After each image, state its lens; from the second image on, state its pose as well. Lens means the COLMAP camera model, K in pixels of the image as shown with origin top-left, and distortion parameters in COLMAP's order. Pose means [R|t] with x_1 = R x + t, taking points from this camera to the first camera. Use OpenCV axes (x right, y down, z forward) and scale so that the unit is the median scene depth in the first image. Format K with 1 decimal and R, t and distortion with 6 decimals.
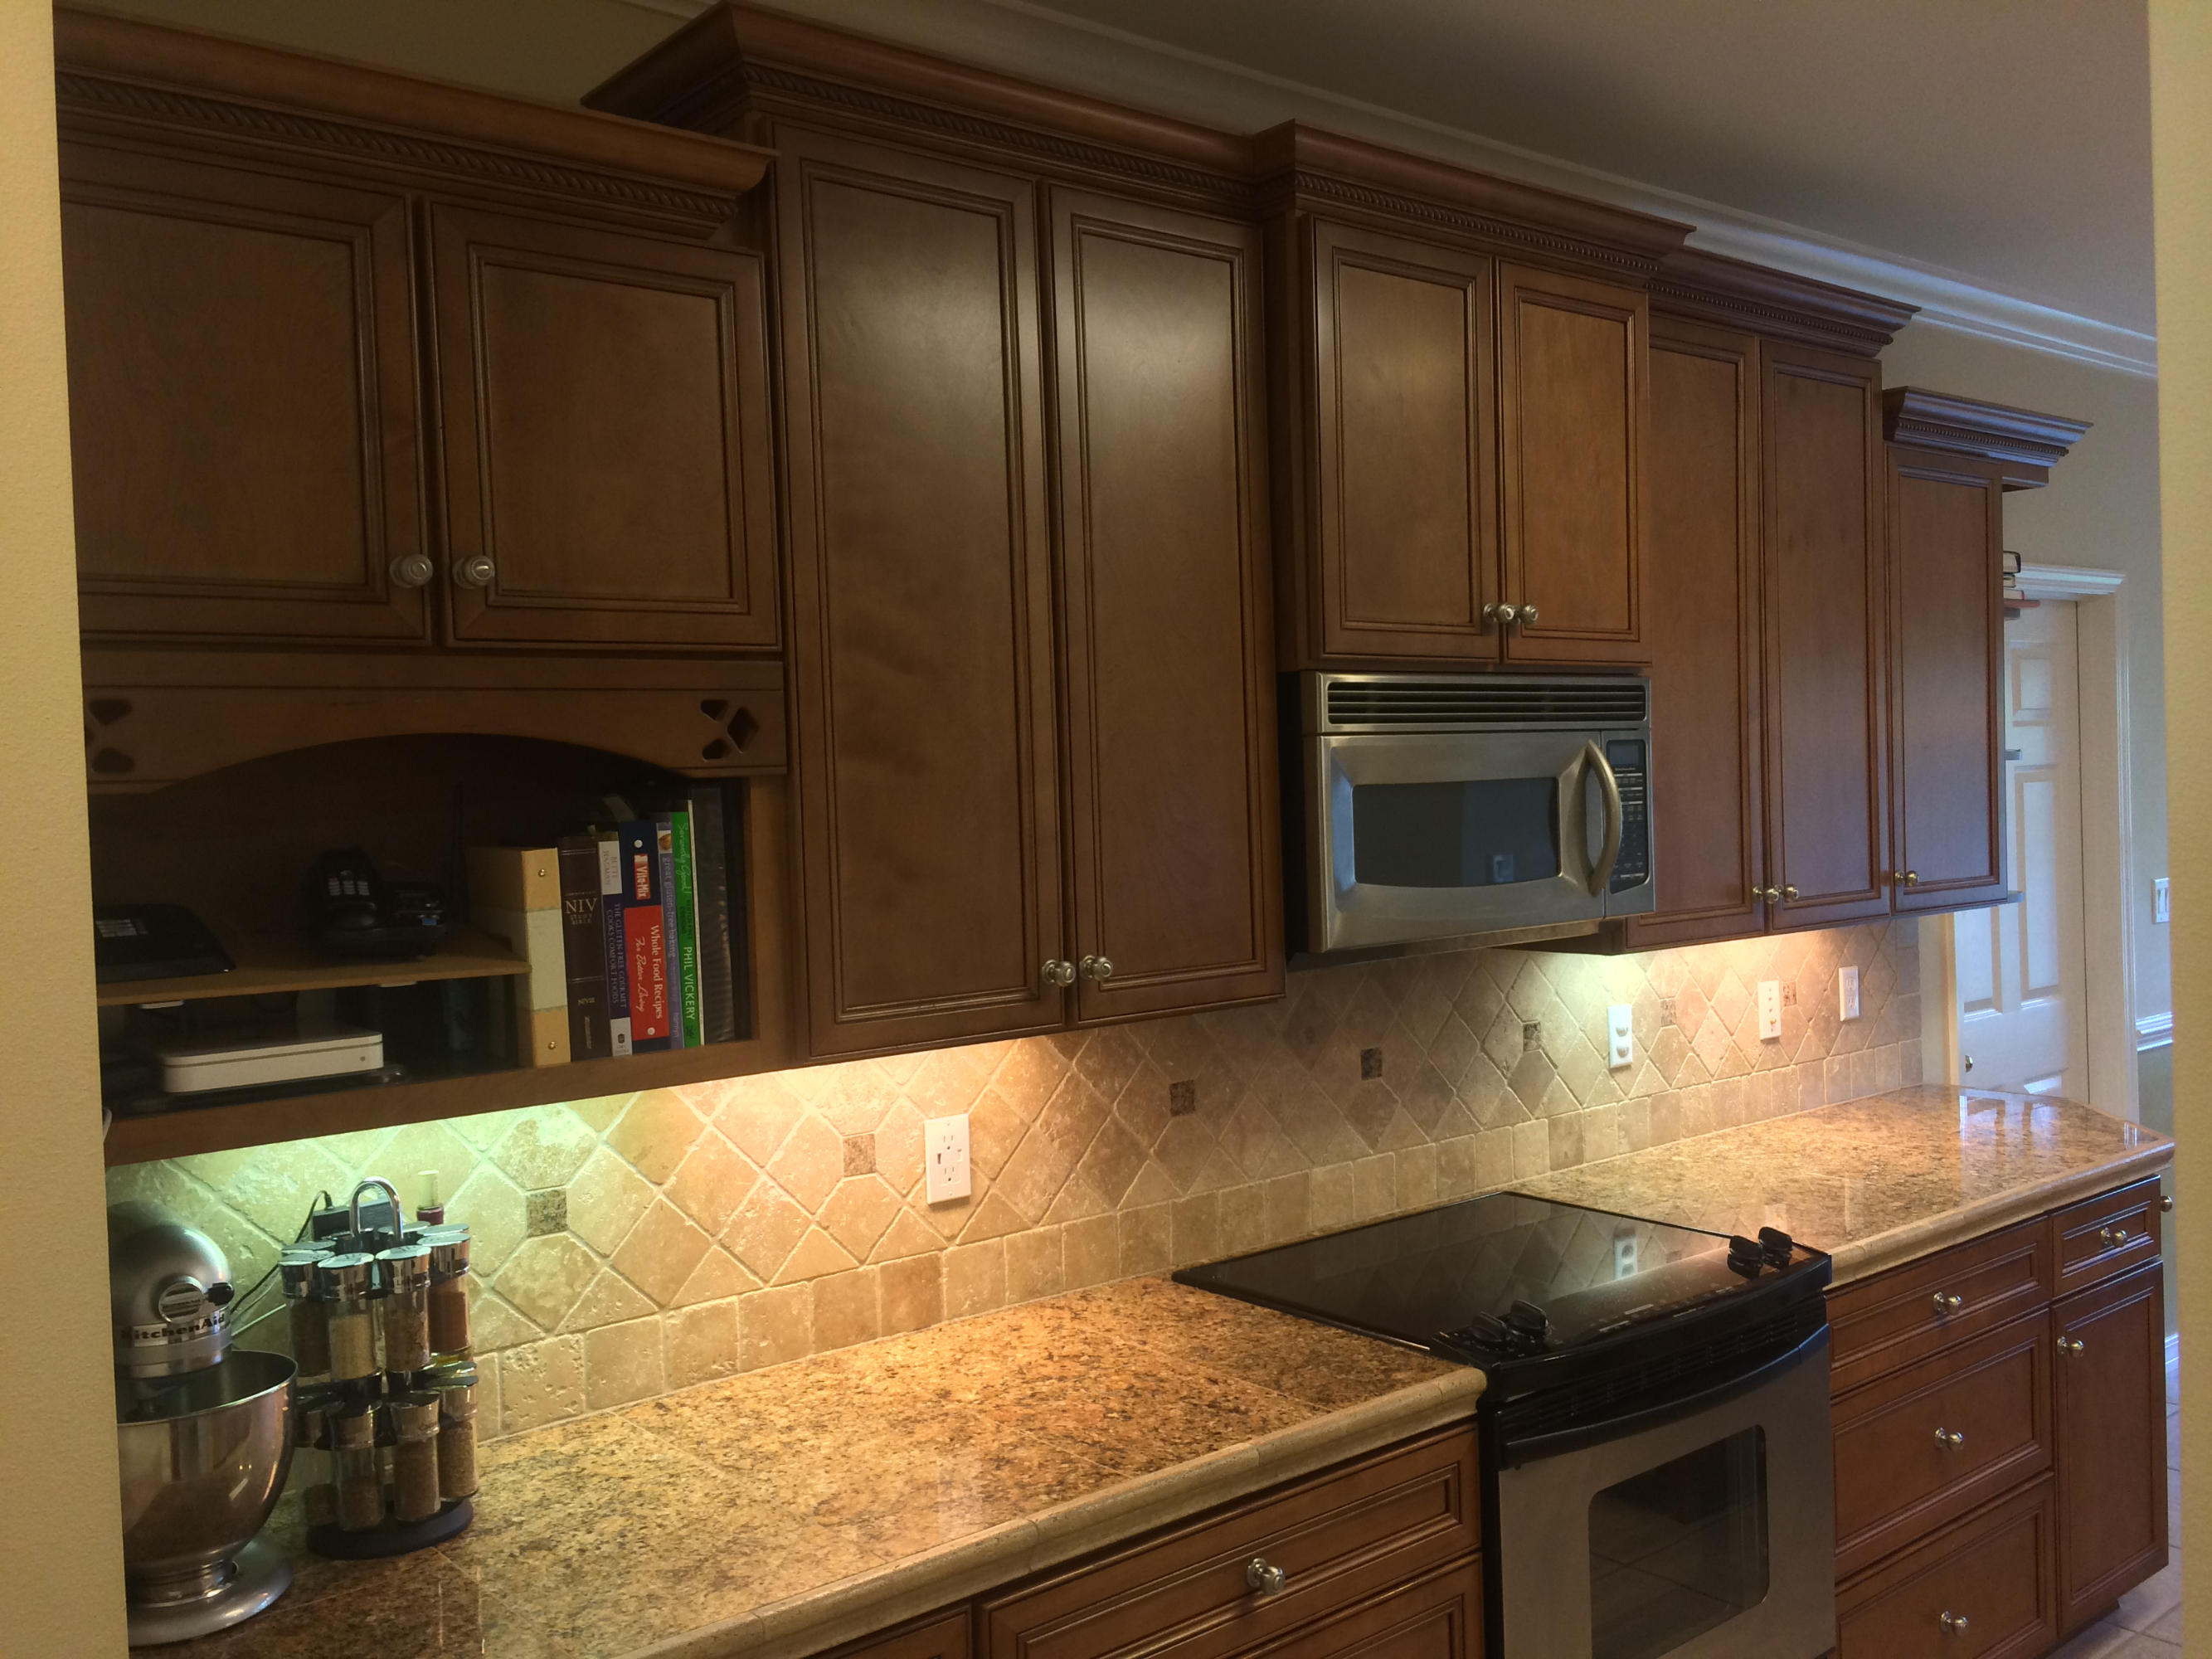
lens RADIAL K [[1891.9, 0, 1106.0], [0, 1891.9, 829.5], [0, 0, 1]] dist [0.082167, -0.099070]
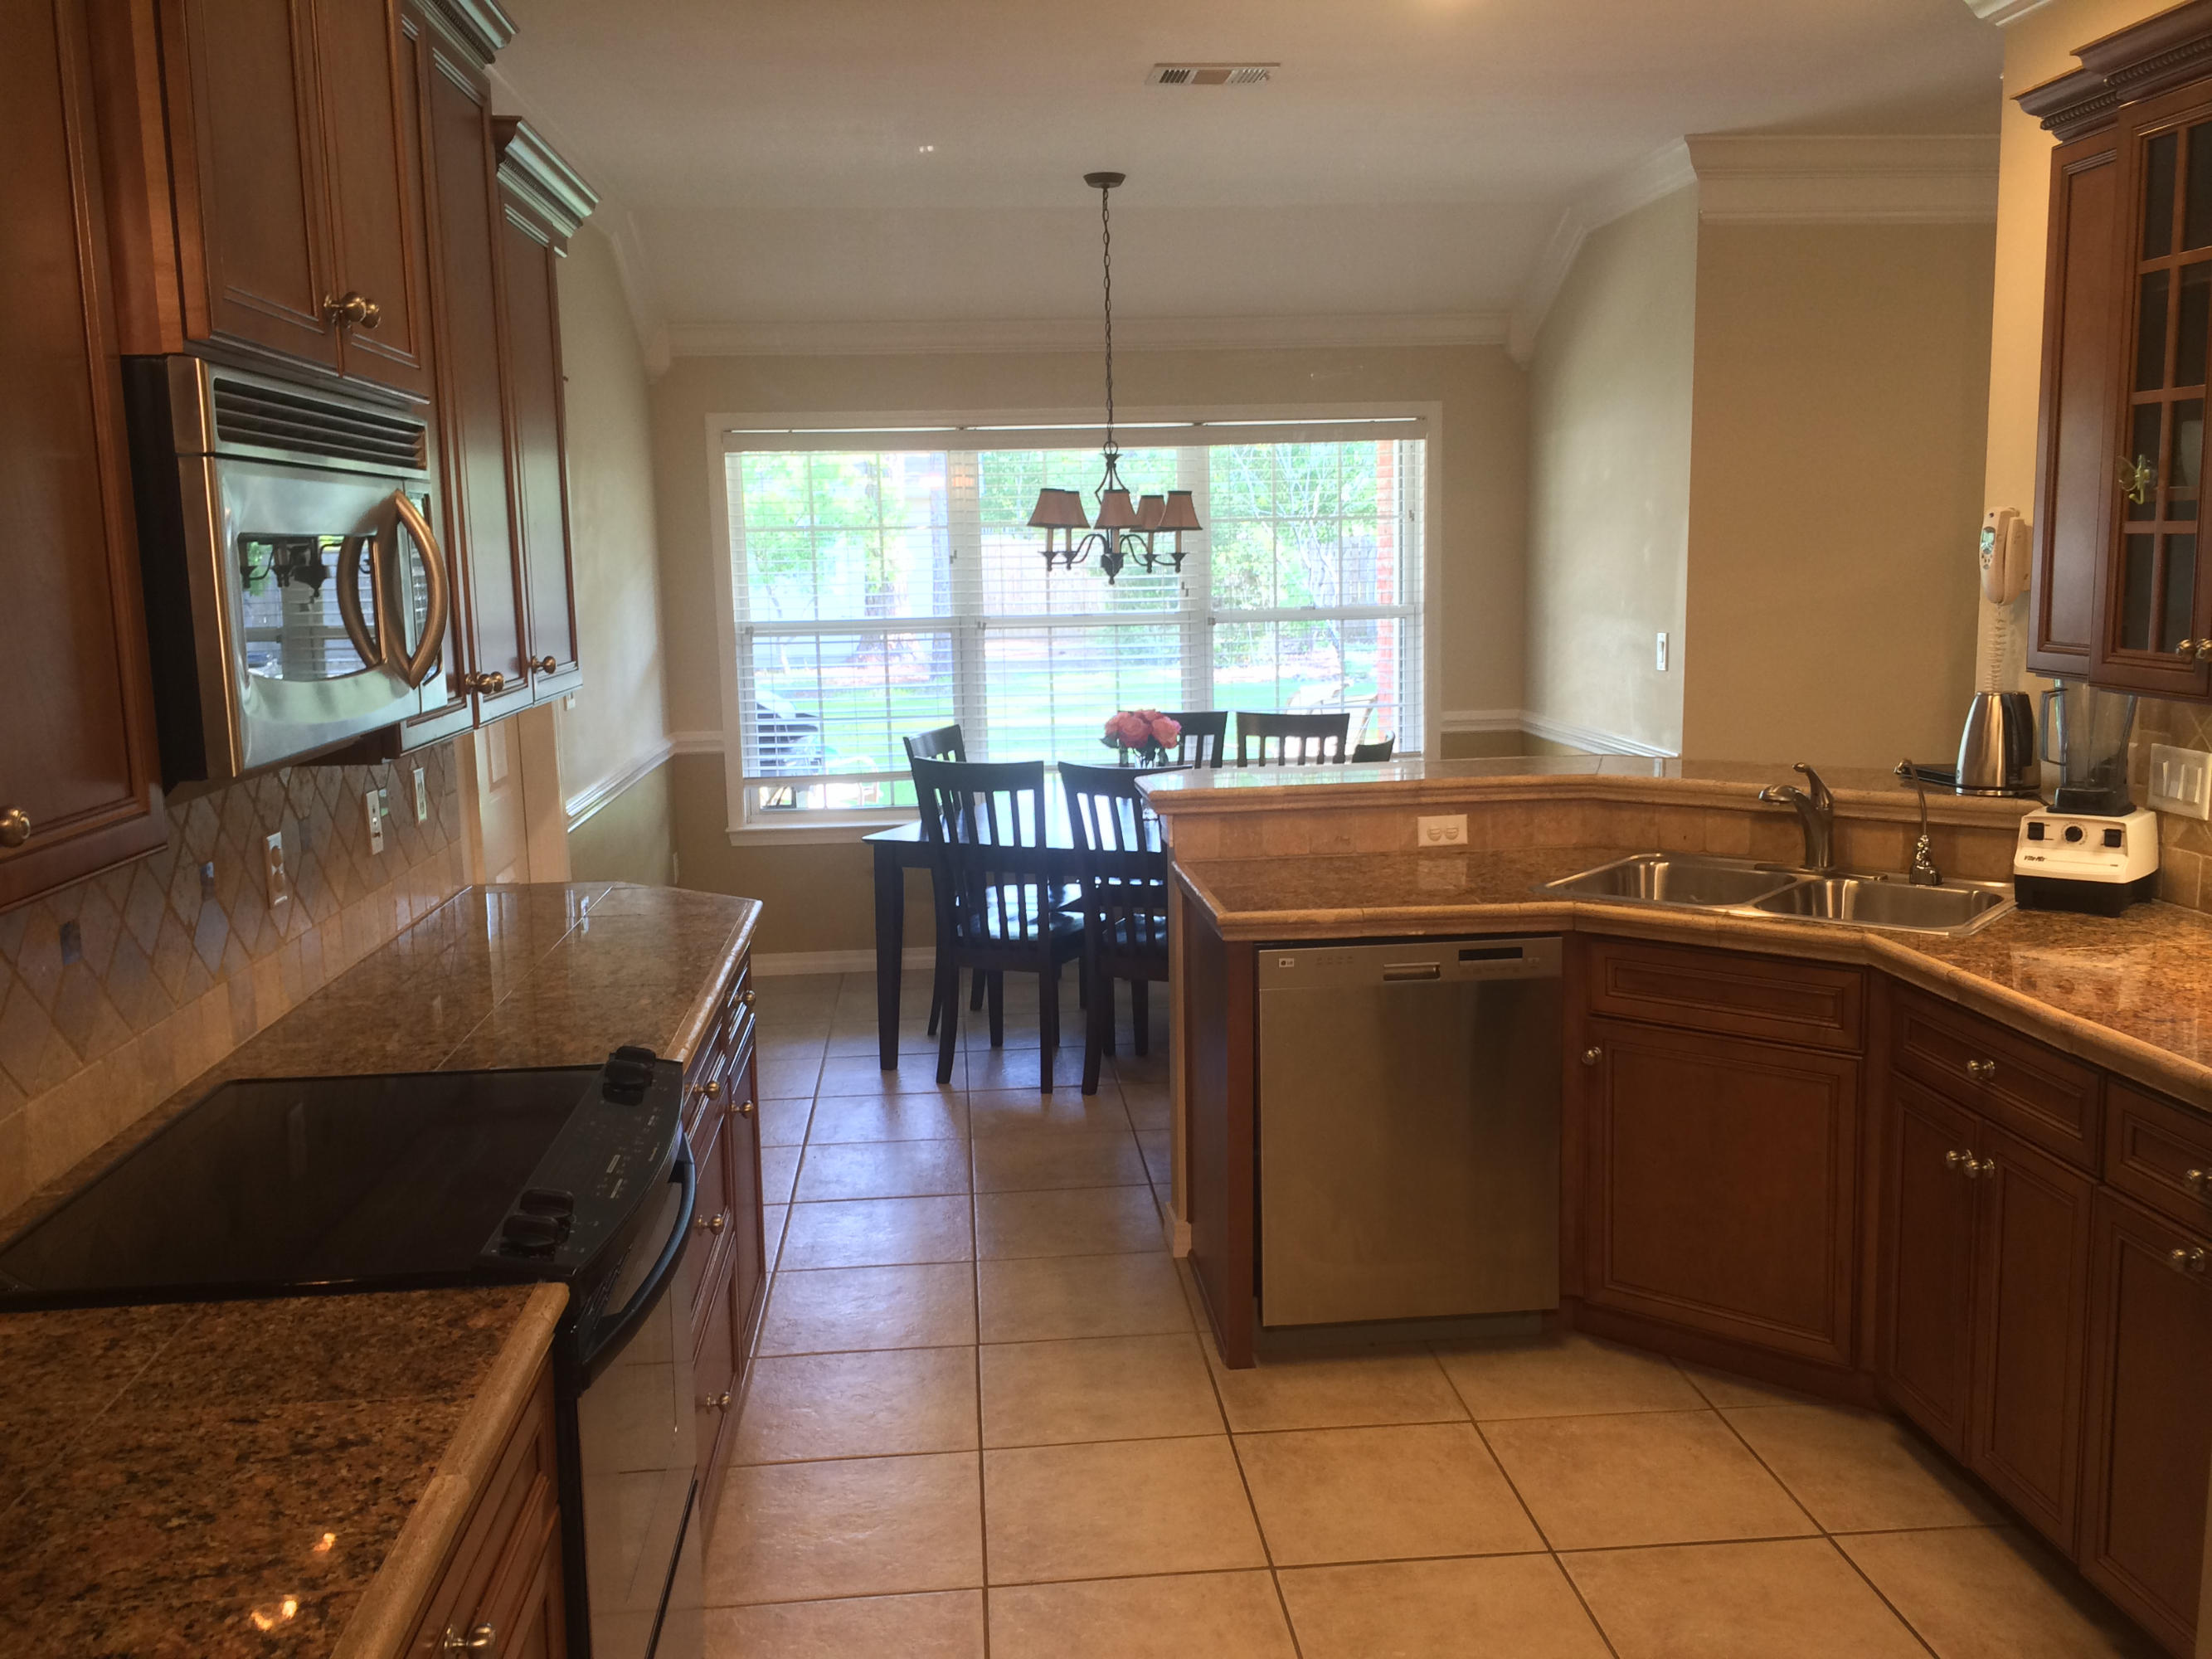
lens RADIAL K [[1891.9, 0, 1106.0], [0, 1891.9, 829.5], [0, 0, 1]] dist [0.082167, -0.099070]
pose [[0.565776, -0.102096, 0.818214, -0.241636], [0.023436, 0.993895, 0.107811, 0.014227], [-0.824226, -0.041821, 0.564715, 0.301733]]
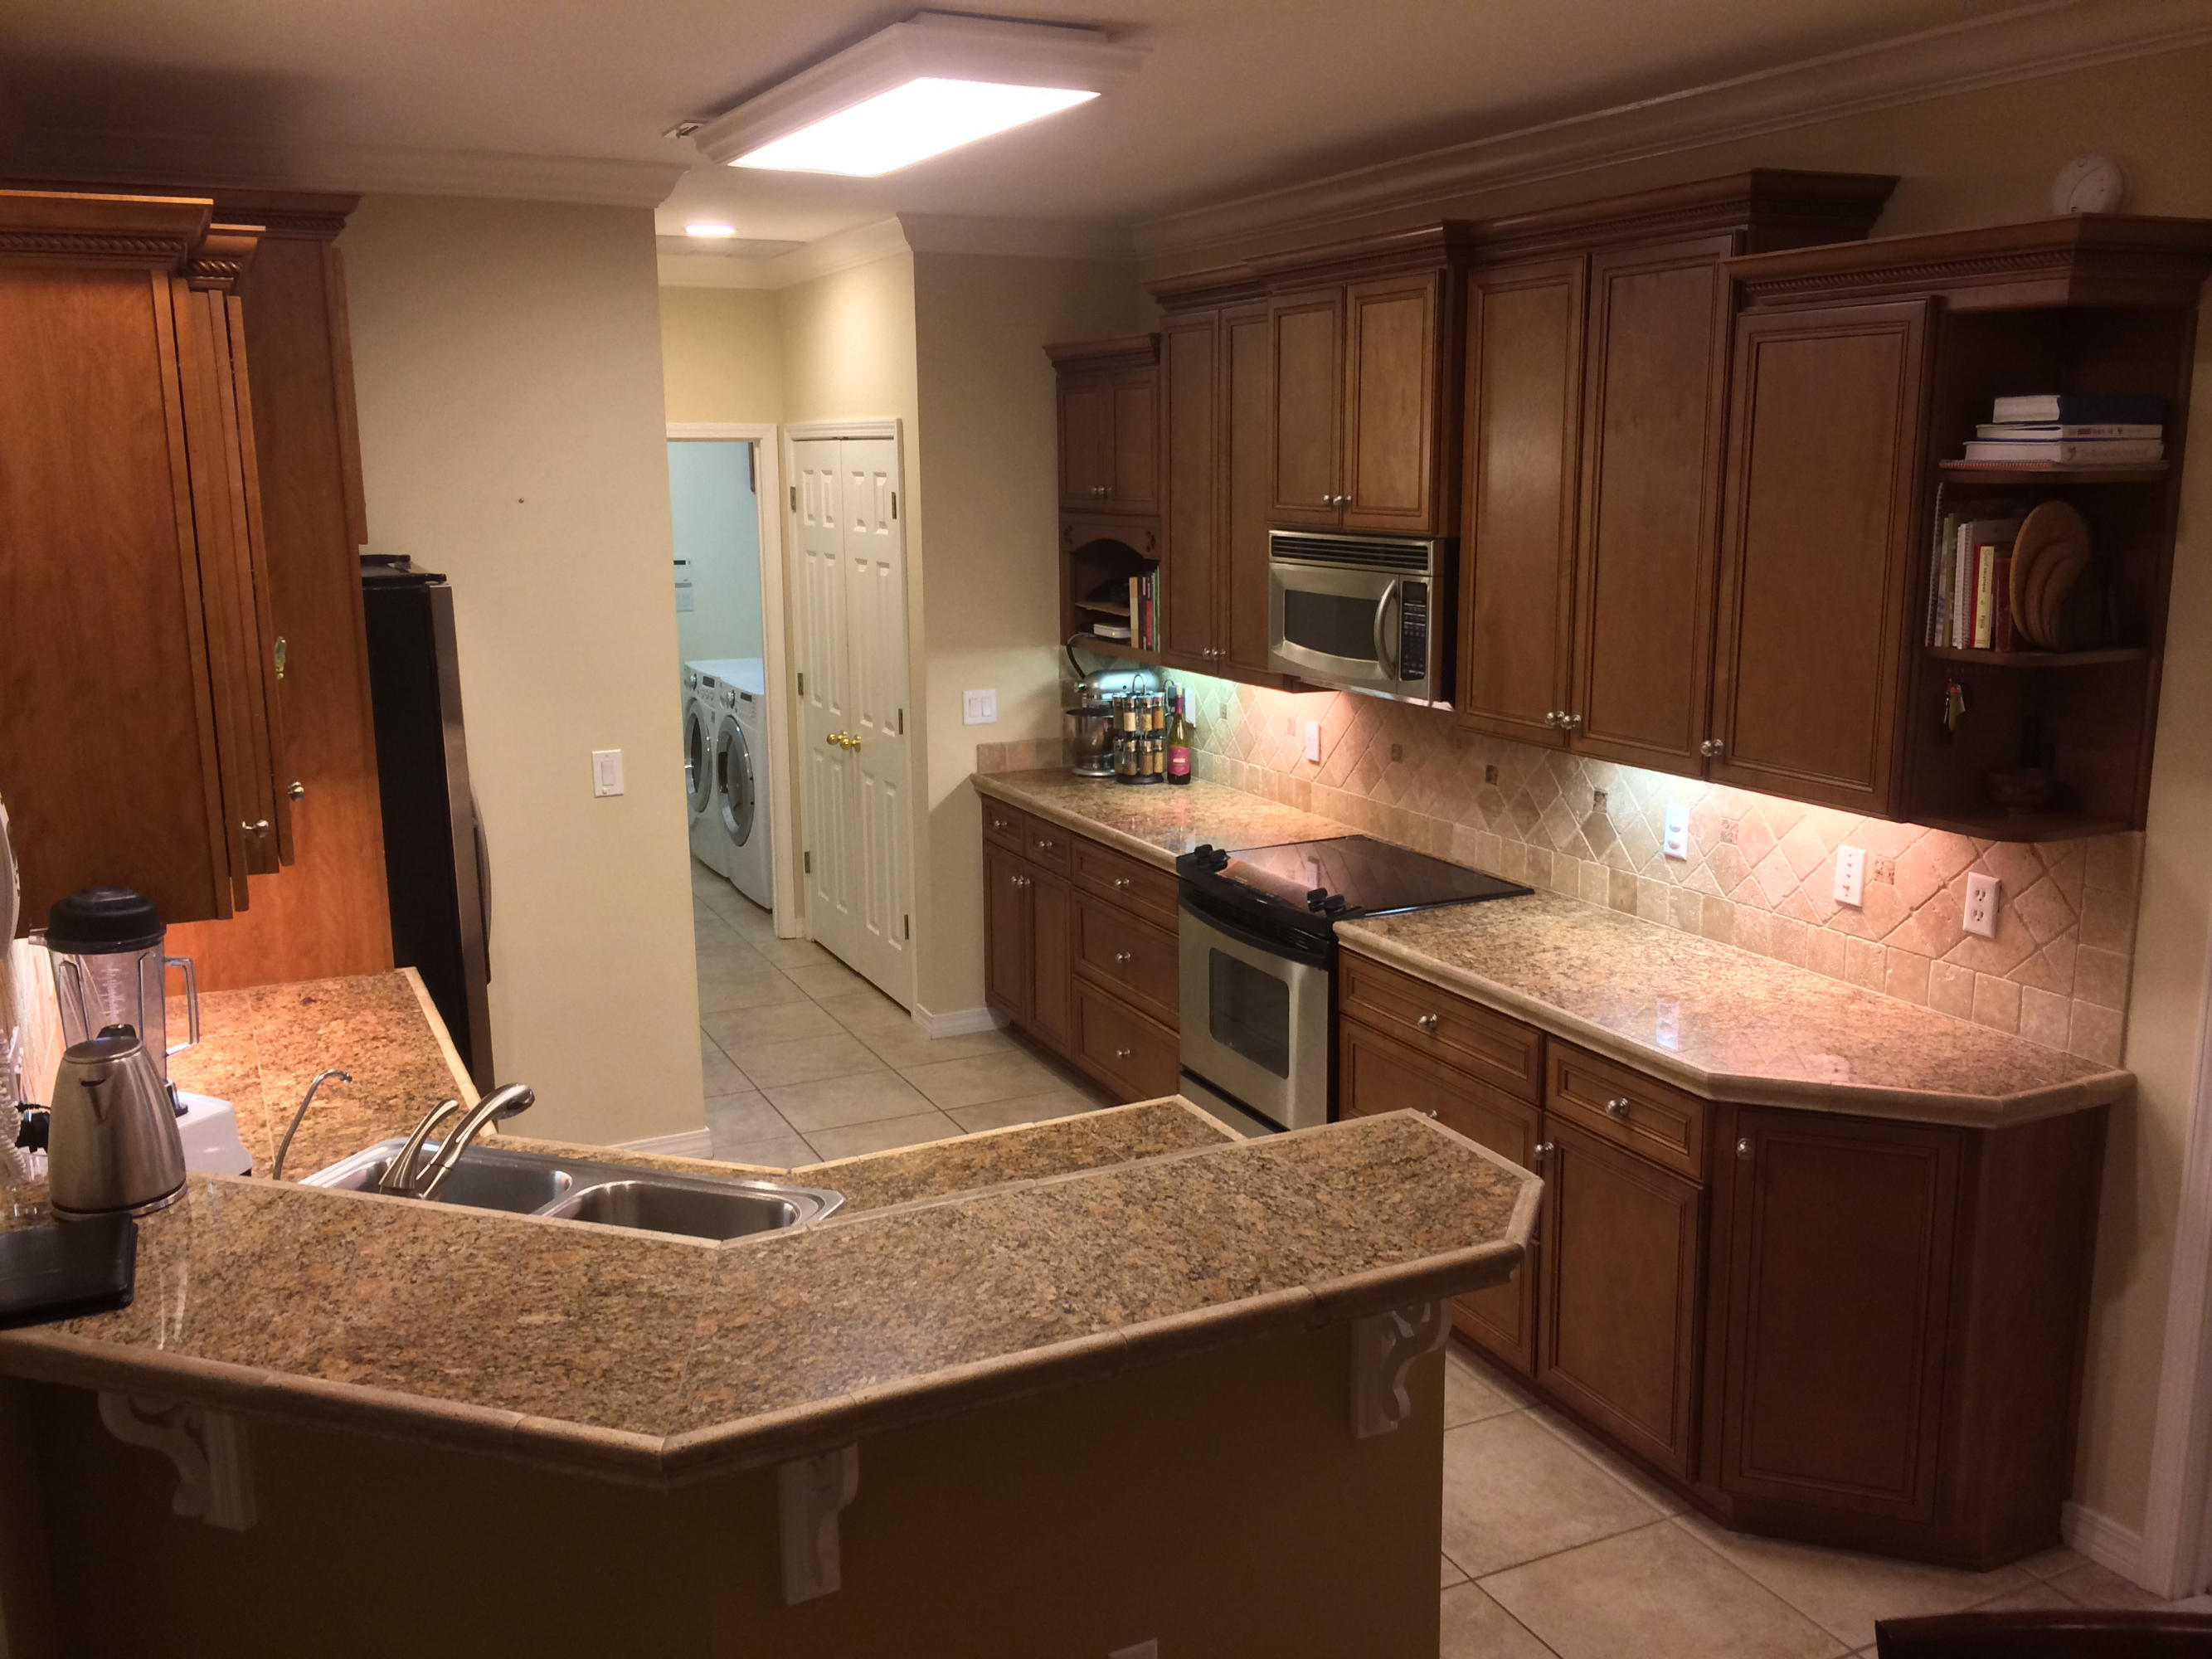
lens RADIAL K [[1891.9, 0, 1106.0], [0, 1891.9, 829.5], [0, 0, 1]] dist [0.082167, -0.099070]
pose [[-0.238769, 0.225573, -0.944514, 1.830683], [-0.008517, 0.972122, 0.234319, -0.210348], [0.971039, 0.063992, -0.230192, 1.138836]]
